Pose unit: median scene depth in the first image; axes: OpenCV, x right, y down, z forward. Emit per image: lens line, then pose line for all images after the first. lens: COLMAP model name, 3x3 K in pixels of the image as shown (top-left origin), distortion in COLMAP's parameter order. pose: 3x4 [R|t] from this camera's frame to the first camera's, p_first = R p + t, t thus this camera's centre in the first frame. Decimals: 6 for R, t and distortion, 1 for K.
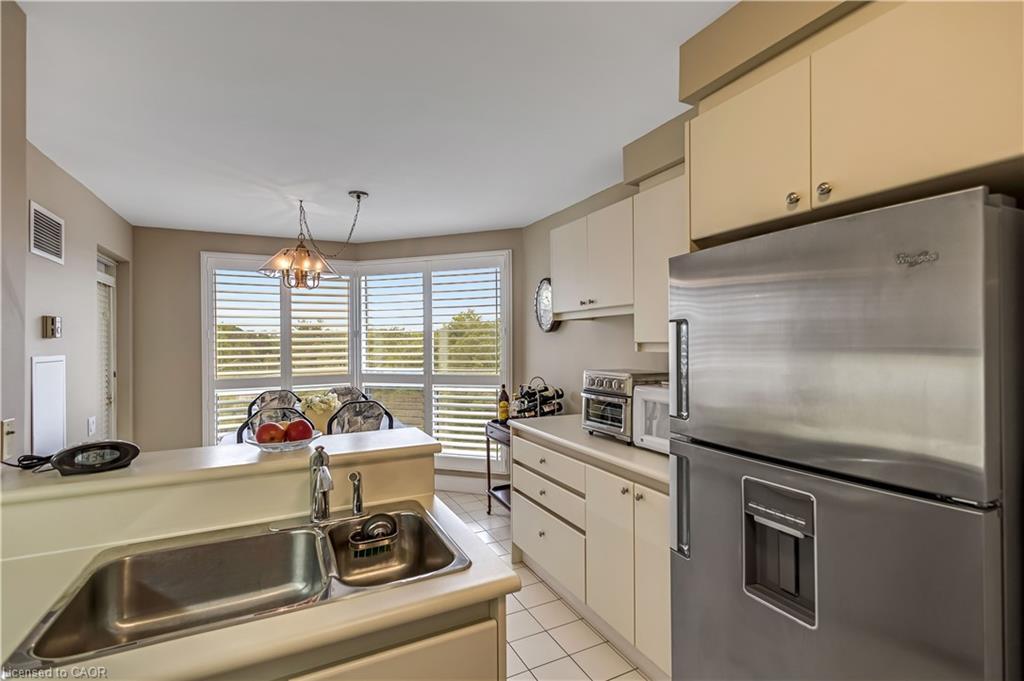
lens RADIAL K [[470.6, 0, 510.9], [0, 470.6, 340.9], [0, 0, 1]] dist [0.005891, 0.000737]
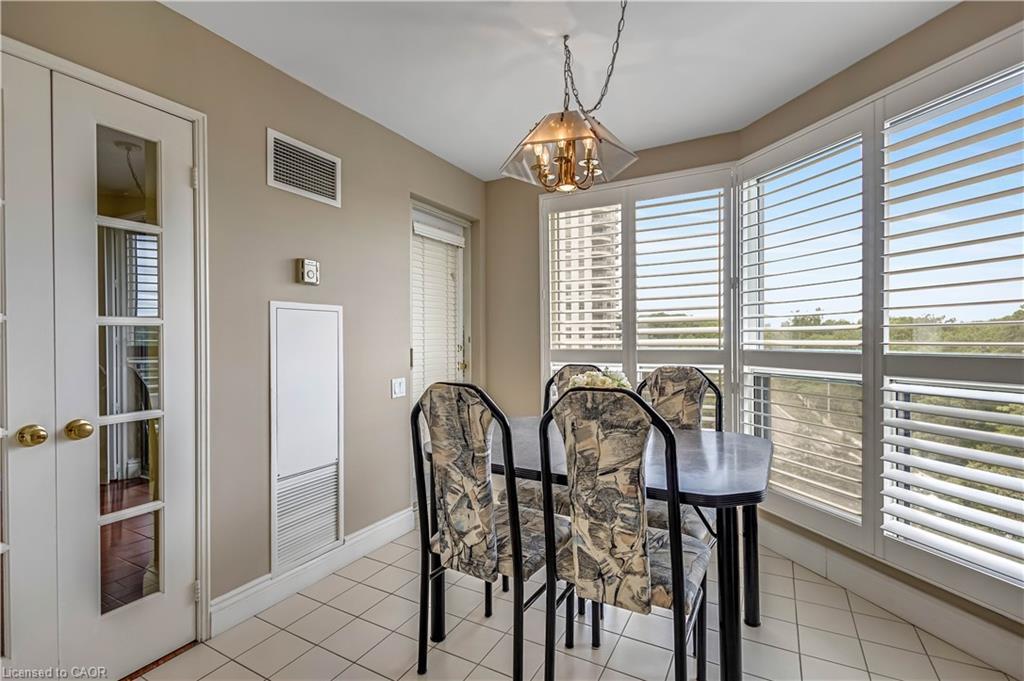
lens RADIAL K [[470.6, 0, 515.6], [0, 470.6, 341.5], [0, 0, 1]] dist [0.005891, 0.000737]
pose [[0.572485, 0.009658, -0.819858, 0.000028], [0.001817, 0.999913, 0.013048, 0.077794], [0.819913, -0.008959, 0.572418, 0.671240]]
